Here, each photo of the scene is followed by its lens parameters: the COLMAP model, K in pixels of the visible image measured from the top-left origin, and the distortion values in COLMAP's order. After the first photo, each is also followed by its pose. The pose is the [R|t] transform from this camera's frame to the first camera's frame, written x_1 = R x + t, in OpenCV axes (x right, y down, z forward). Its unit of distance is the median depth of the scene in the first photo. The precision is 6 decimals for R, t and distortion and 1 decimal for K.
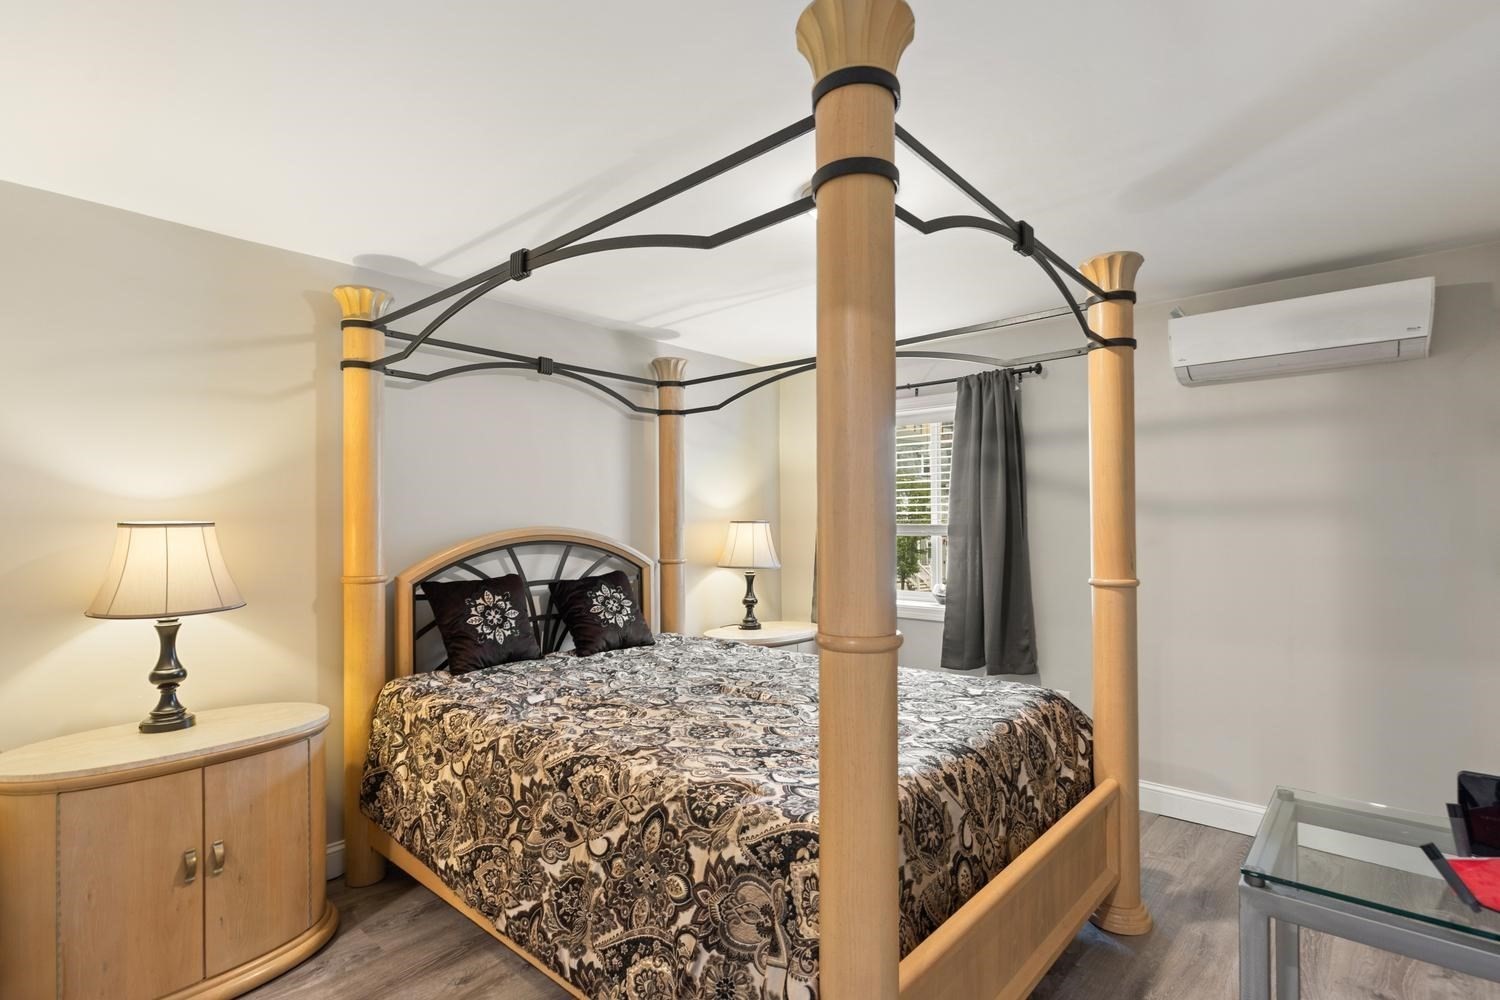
lens RADIAL K [[729.3, 0, 746.1], [0, 729.3, 525.8], [0, 0, 1]] dist [-0.001930, -0.000509]
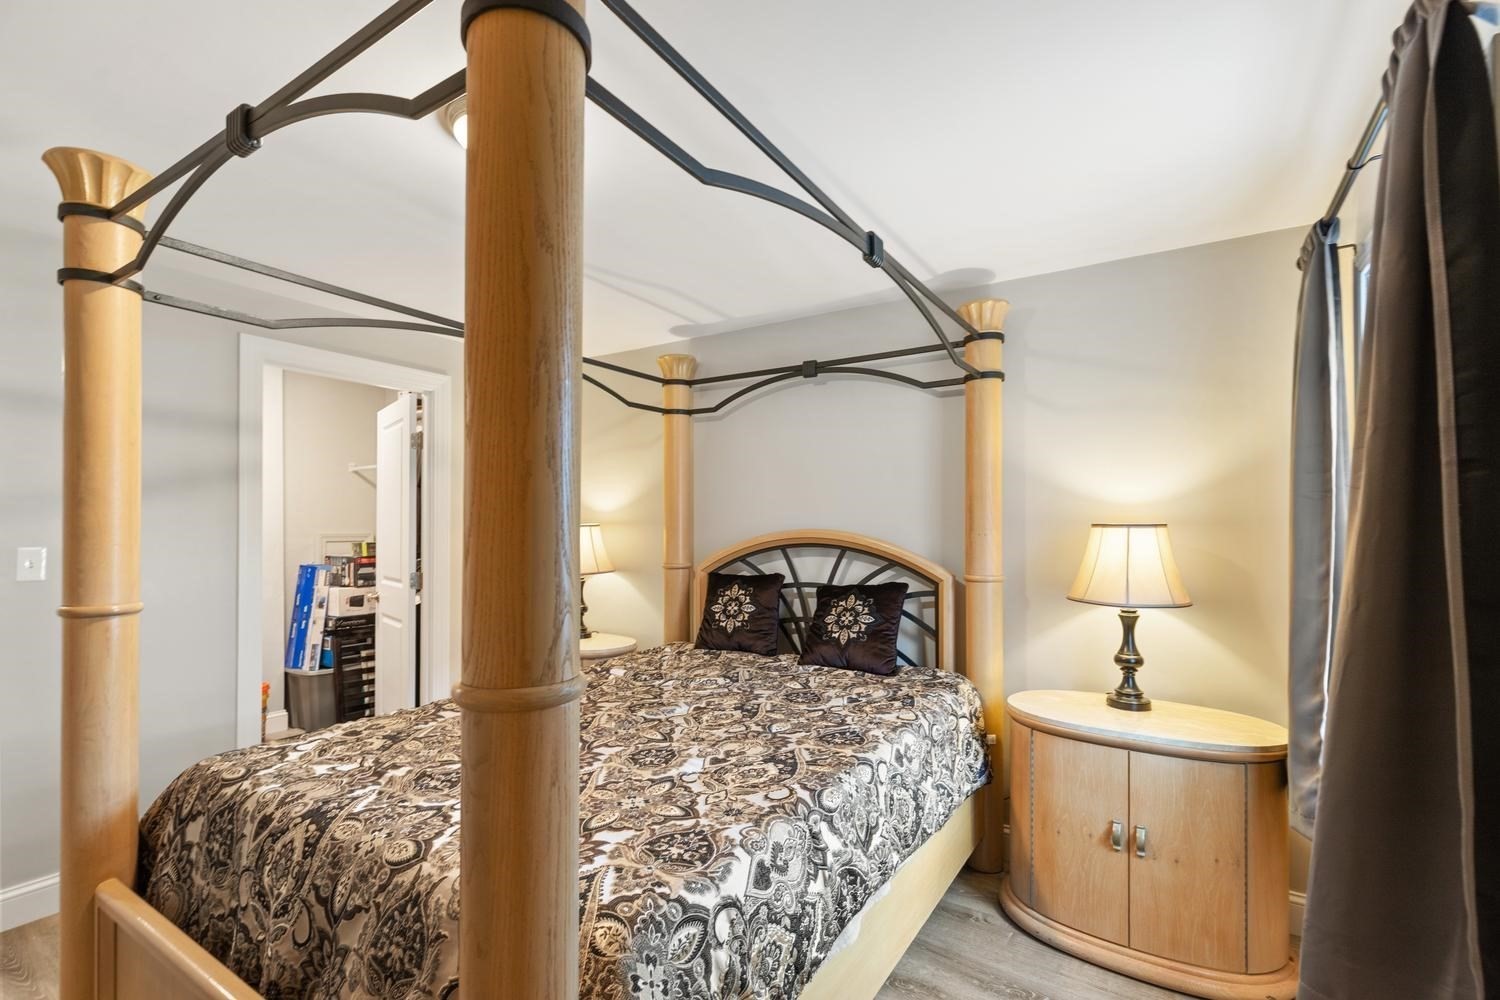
lens RADIAL K [[674.4, 0, 753.3], [0, 674.4, 515.3], [0, 0, 1]] dist [0.008819, -0.000564]
pose [[0.162693, -0.016758, -0.986534, 0.842081], [-0.011072, 0.999762, -0.018809, 0.000528], [0.986615, 0.013983, 0.162469, 1.040120]]
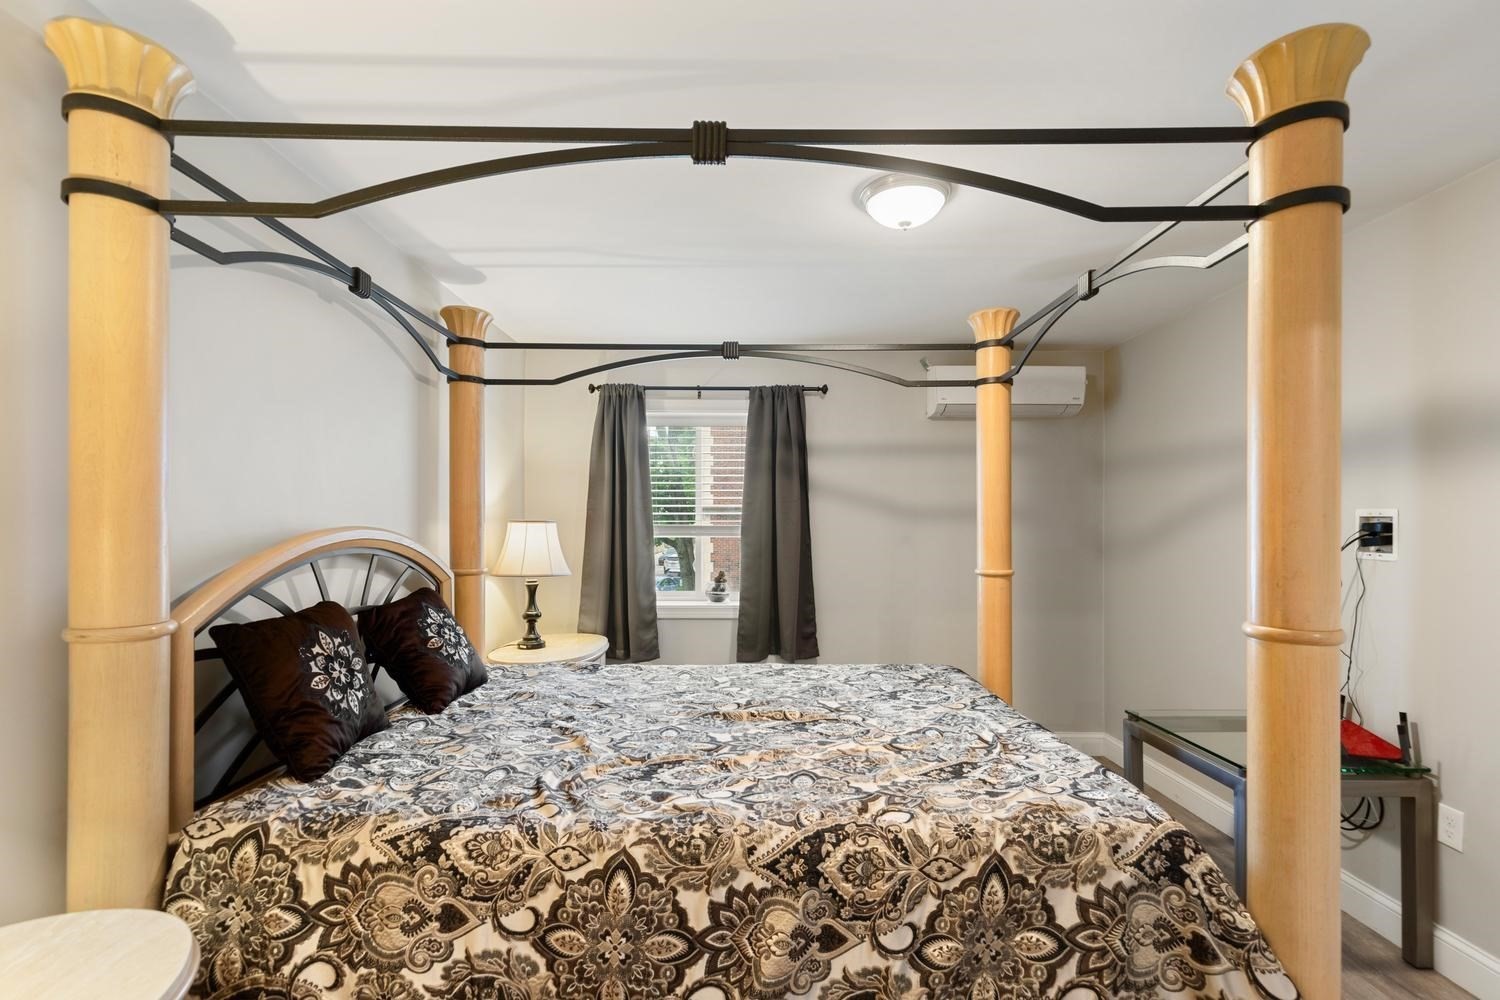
lens RADIAL K [[682.9, 0, 759.1], [0, 682.9, 531.4], [0, 0, 1]] dist [0.009947, -0.003816]
pose [[0.742340, -0.001944, 0.670020, -0.570181], [-0.002199, 0.999983, 0.005338, 0.001861], [-0.670019, -0.005436, 0.742324, 0.399192]]
